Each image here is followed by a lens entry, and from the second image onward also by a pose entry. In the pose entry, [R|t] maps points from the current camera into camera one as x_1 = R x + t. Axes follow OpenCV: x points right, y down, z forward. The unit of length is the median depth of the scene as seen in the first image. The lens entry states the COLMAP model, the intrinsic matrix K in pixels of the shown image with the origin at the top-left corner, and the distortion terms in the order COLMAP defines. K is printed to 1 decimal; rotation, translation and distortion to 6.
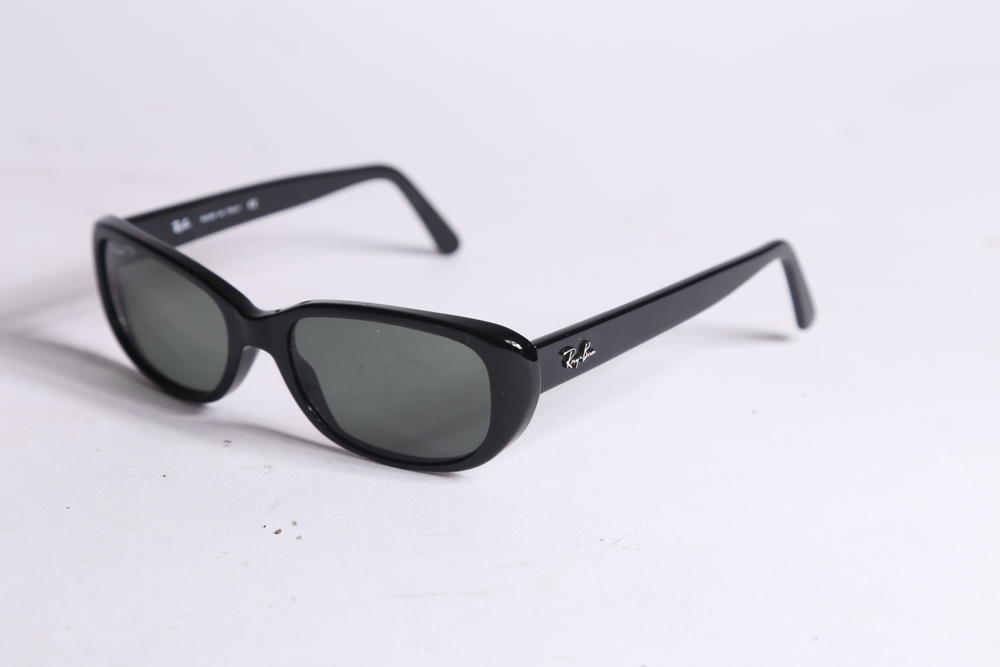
lens RADIAL K [[2311.6, 0, 501.0], [0, 2311.6, 331.4], [0, 0, 1]] dist [0.128460, 0.000000]
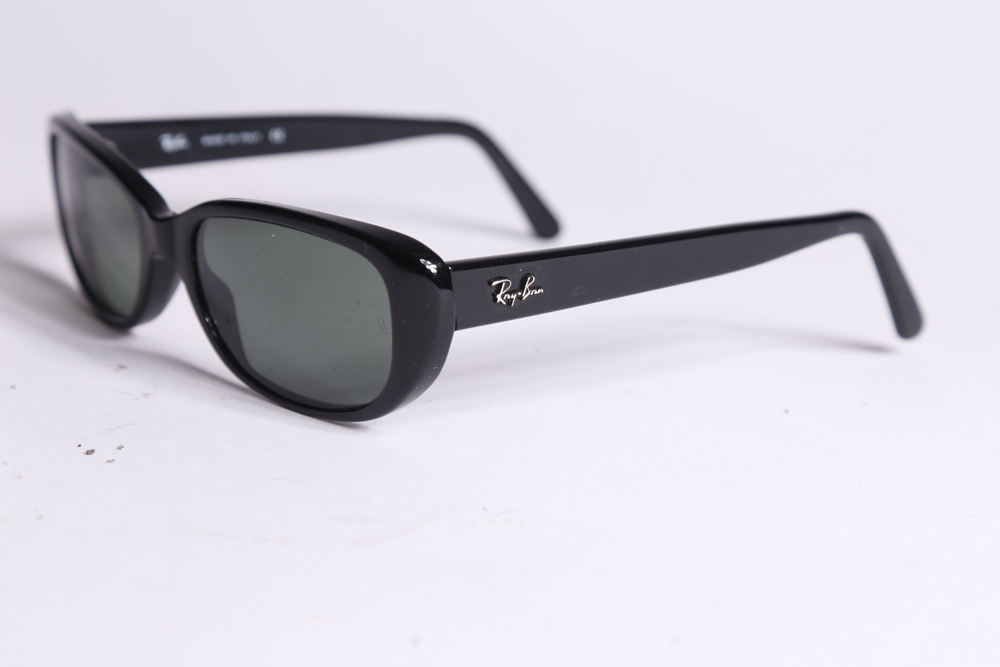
lens RADIAL K [[2311.6, 0, 498.8], [0, 2311.6, 335.7], [0, 0, 1]] dist [0.128460, 0.000000]
pose [[0.973048, 0.094717, -0.210254, 0.189586], [-0.108639, 0.992522, -0.055658, 0.068297], [0.203410, 0.077000, 0.976061, 0.208681]]
